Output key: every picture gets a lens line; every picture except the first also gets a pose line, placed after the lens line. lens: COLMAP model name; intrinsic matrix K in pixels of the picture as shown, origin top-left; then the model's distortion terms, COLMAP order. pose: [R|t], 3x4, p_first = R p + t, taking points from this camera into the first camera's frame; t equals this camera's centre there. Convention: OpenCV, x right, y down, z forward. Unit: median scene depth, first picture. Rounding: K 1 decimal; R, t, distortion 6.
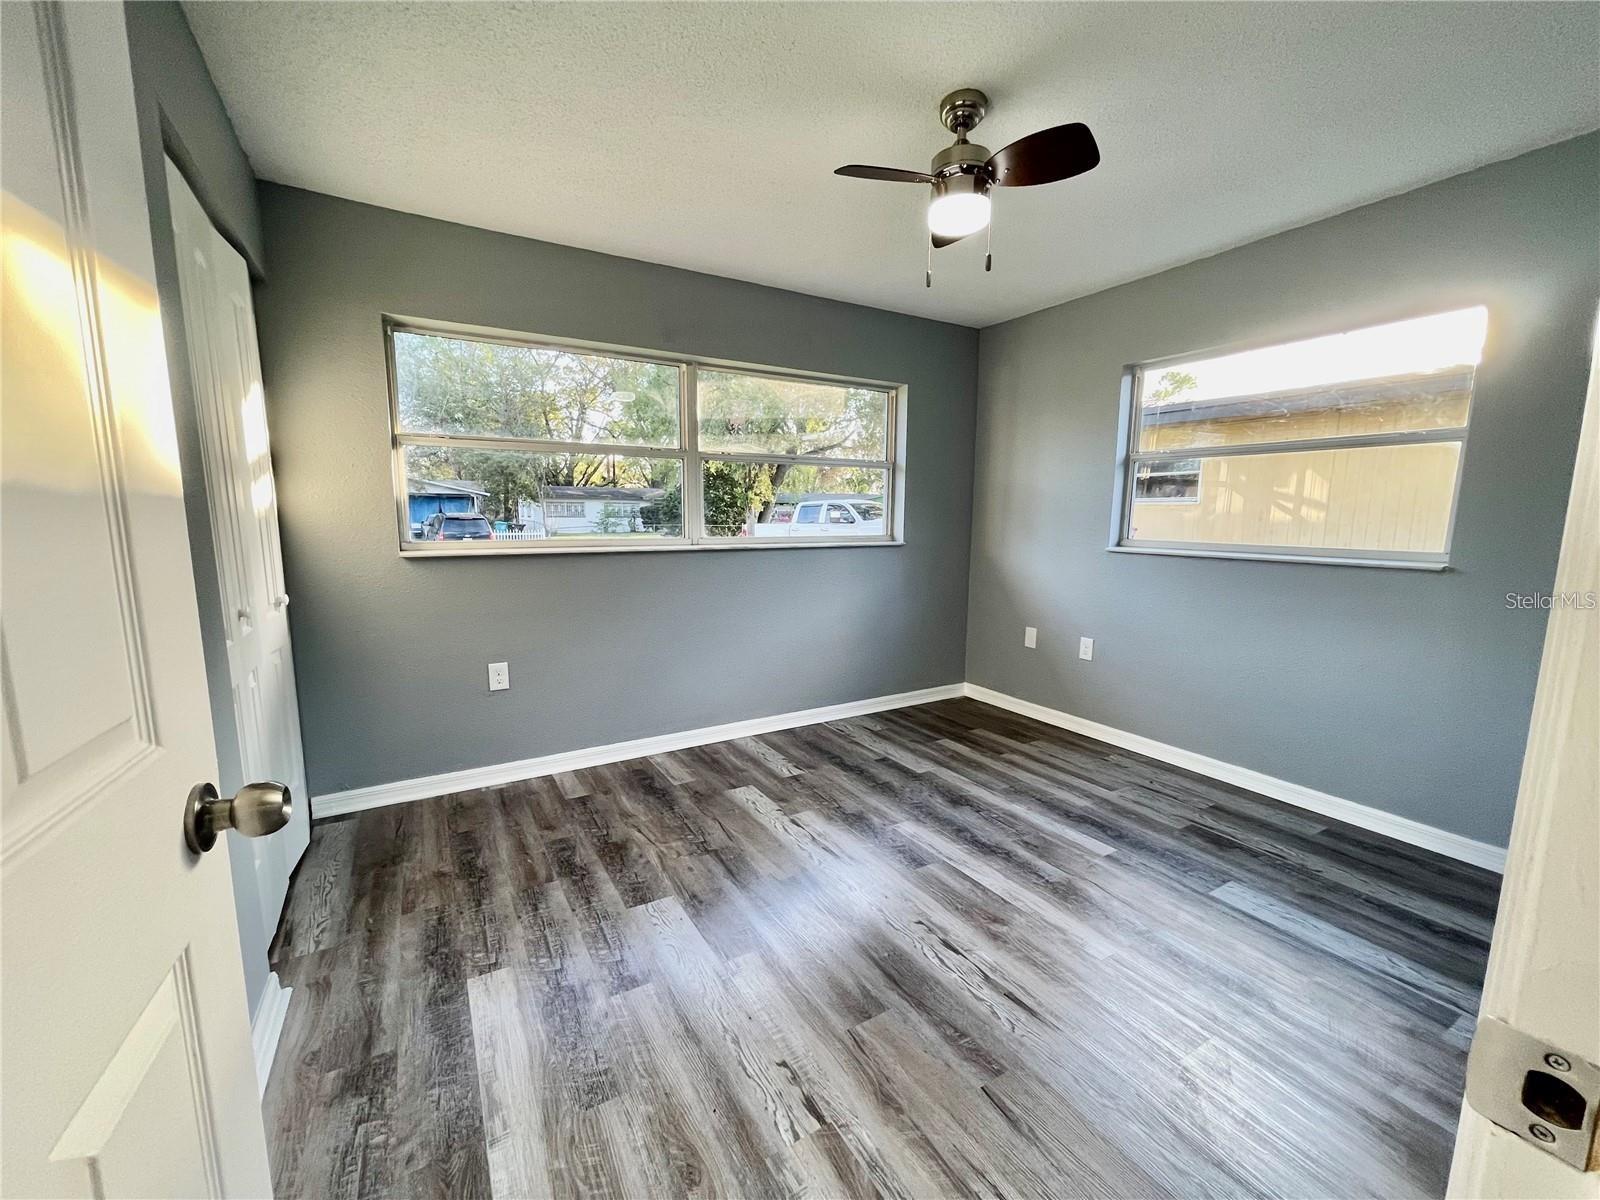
lens RADIAL K [[645.0, 0, 794.5], [0, 645.0, 614.0], [0, 0, 1]] dist [-0.002195, 0.001613]
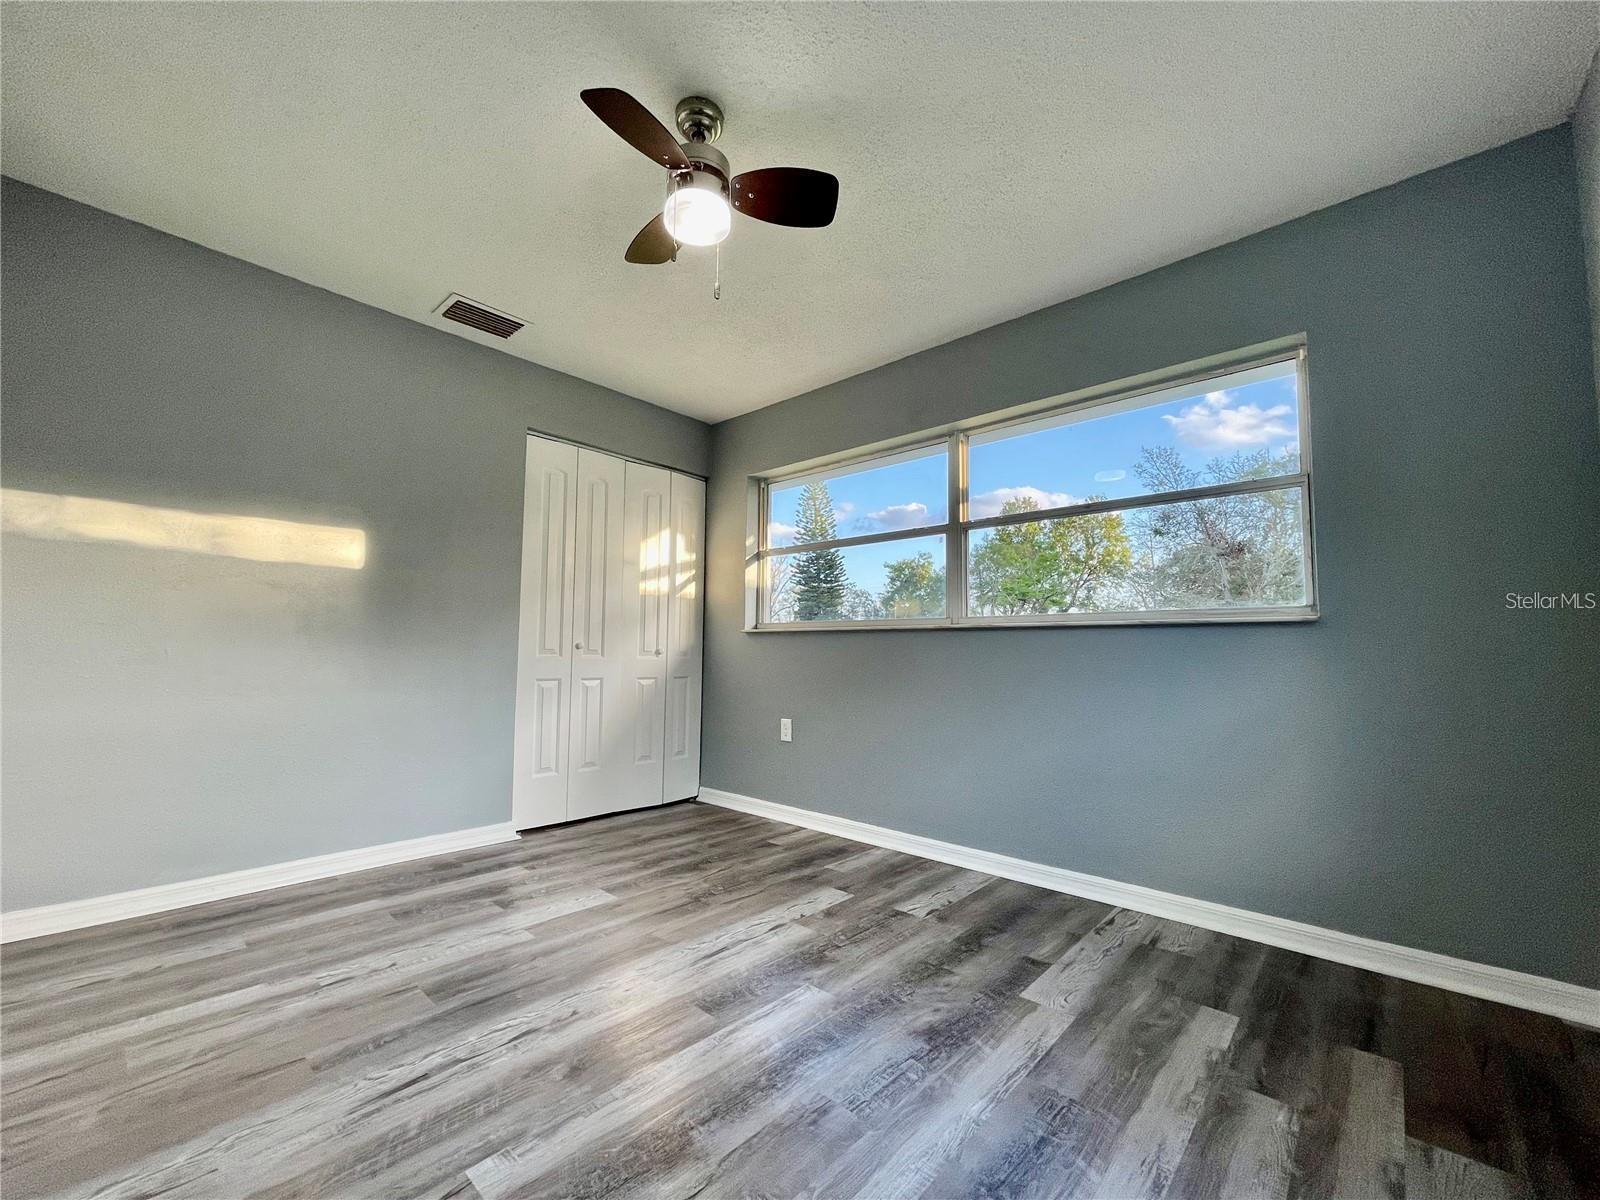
lens RADIAL K [[645.0, 0, 787.0], [0, 645.0, 605.0], [0, 0, 1]] dist [-0.002195, 0.001613]
pose [[0.288748, -0.073206, -0.954602, 0.736967], [-0.156901, 0.979974, -0.122612, 0.012754], [0.944461, 0.185182, 0.271479, 0.622605]]
